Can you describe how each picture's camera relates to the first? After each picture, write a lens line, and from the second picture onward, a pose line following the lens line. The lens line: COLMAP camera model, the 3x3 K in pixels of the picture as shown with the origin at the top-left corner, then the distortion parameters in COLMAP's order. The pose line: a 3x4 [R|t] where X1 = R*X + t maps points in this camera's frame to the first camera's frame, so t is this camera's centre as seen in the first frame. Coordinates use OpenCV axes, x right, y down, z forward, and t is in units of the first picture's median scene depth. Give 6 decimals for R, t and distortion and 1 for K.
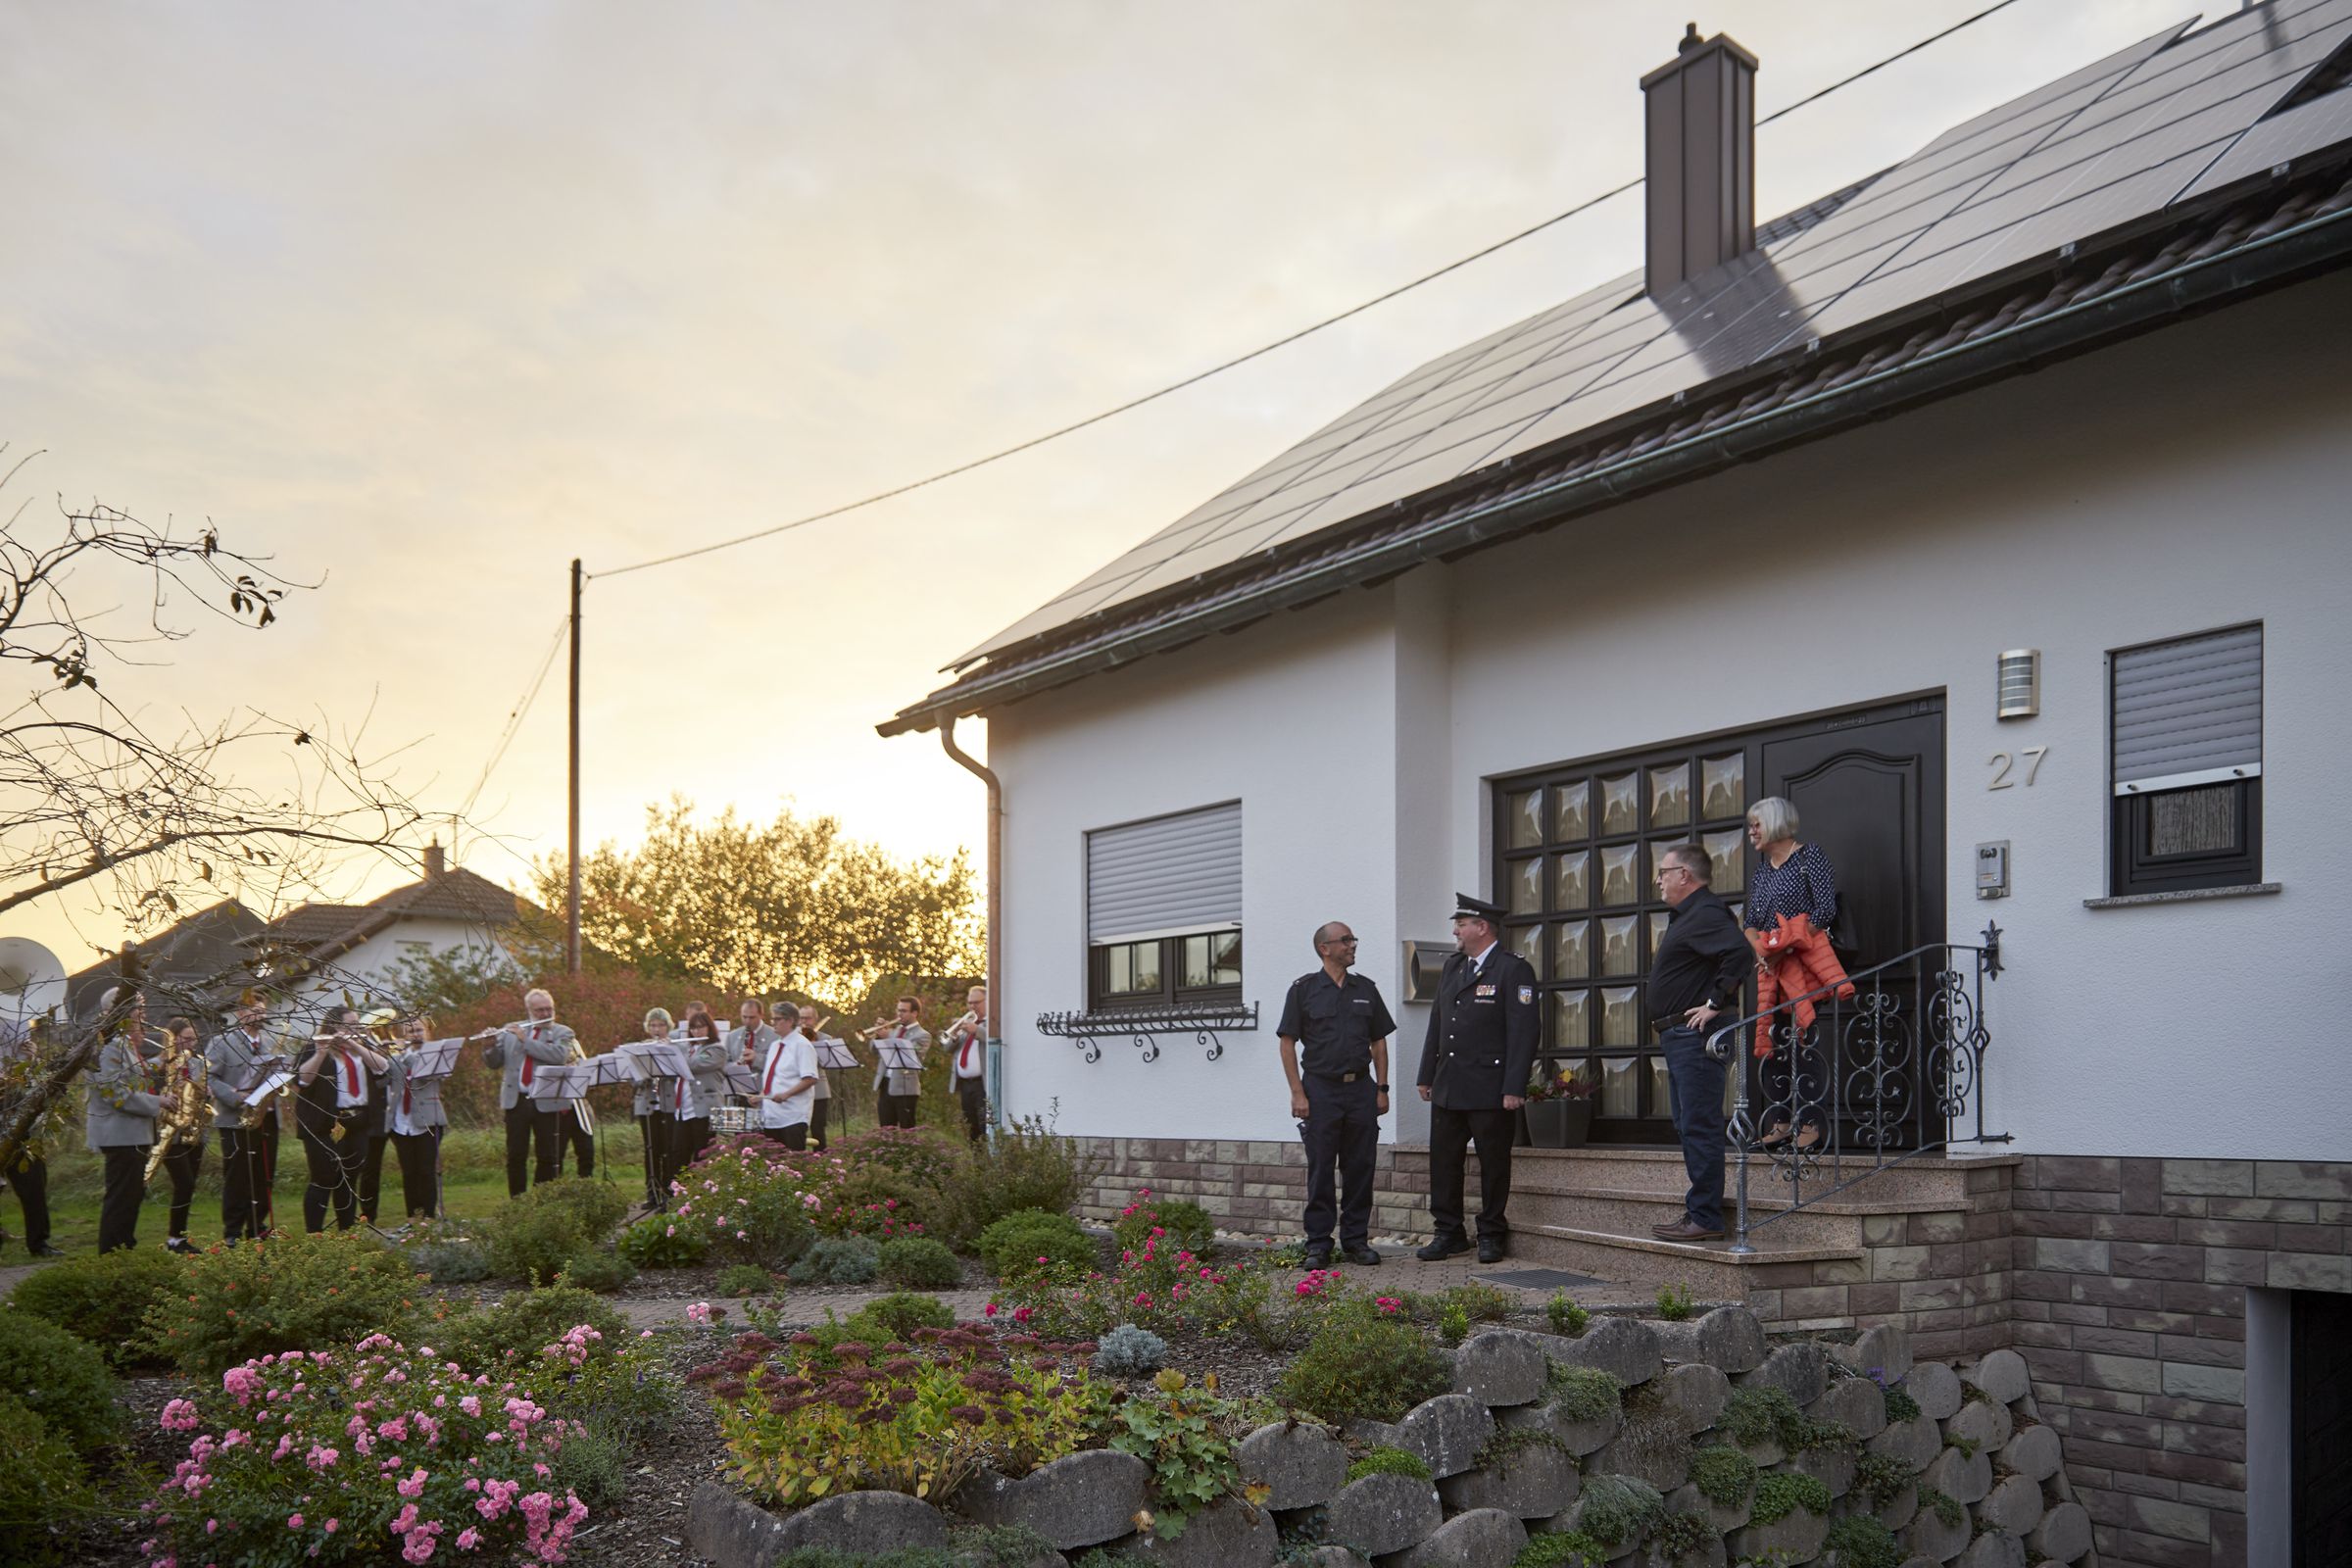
lens RADIAL K [[1682.6, 0, 1141.4], [0, 1682.6, 1093.3], [0, 0, 1]] dist [-0.002028, -0.002912]
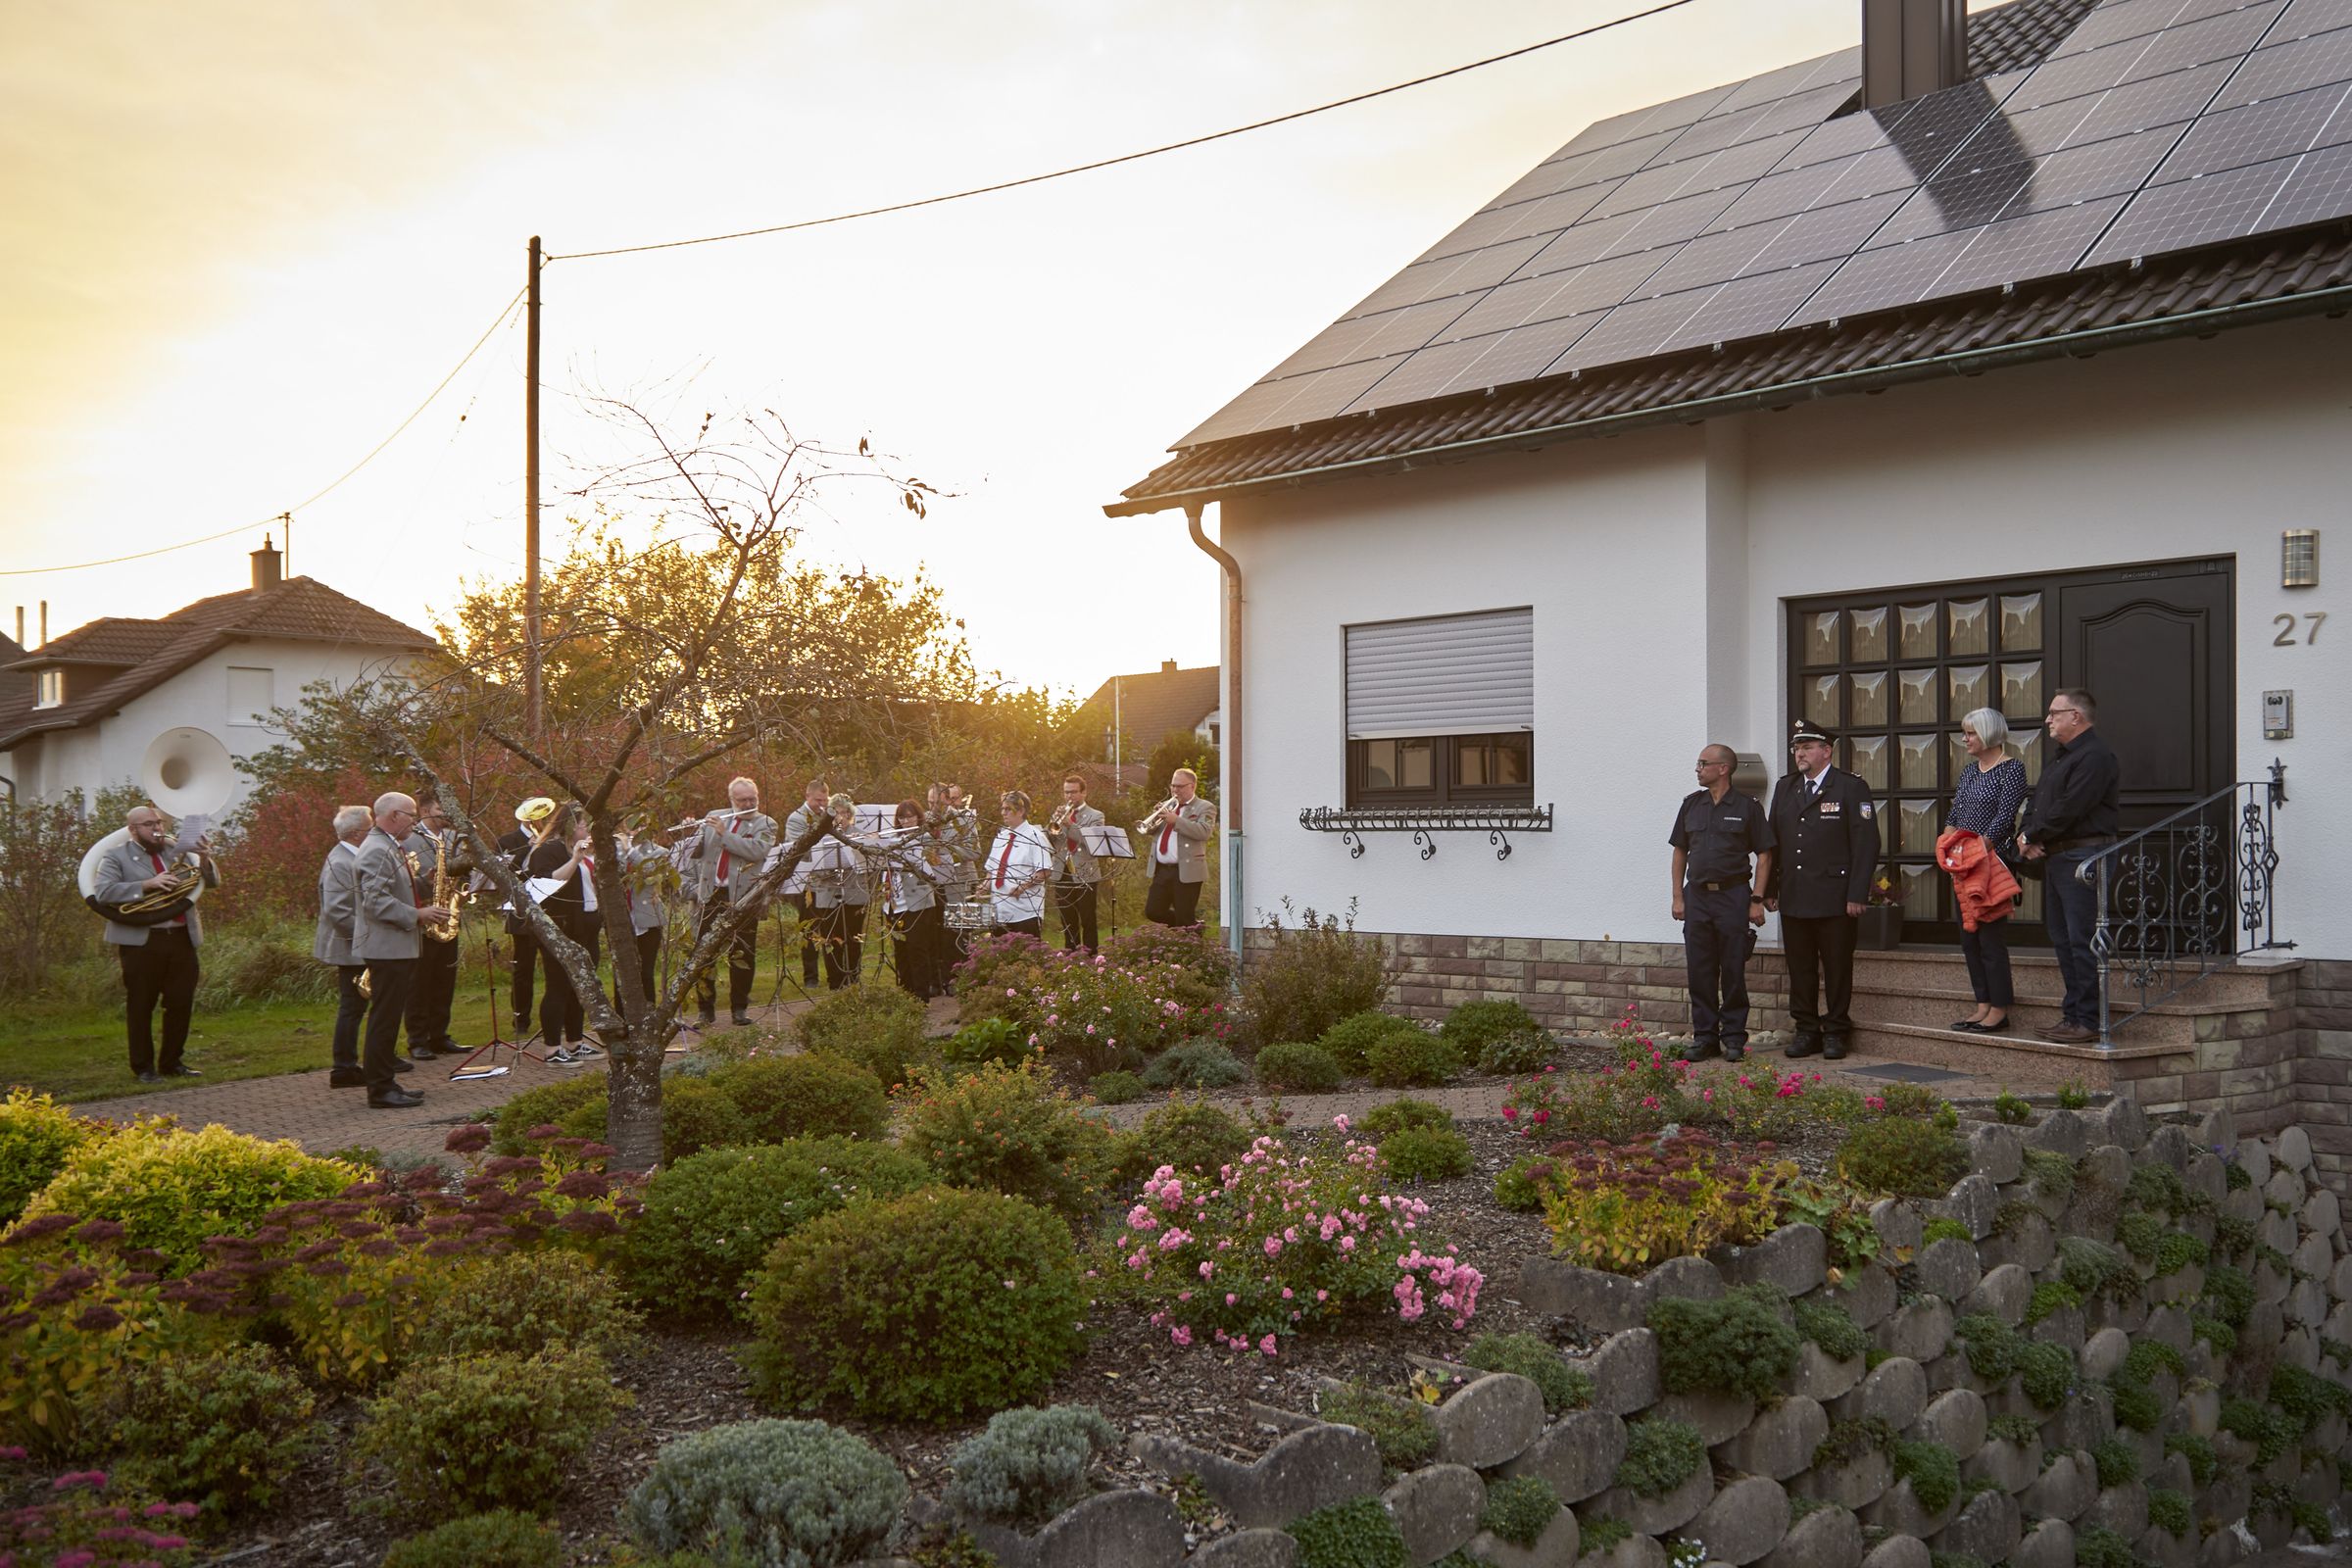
lens RADIAL K [[2025.1, 0, 1306.4], [0, 2025.1, 824.8], [0, 0, 1]] dist [0.003646, 0.004124]
pose [[0.989713, -0.002957, 0.143038, -0.351213], [0.003248, 0.999993, -0.001803, -0.054572], [-0.143032, 0.002249, 0.989716, -0.285500]]
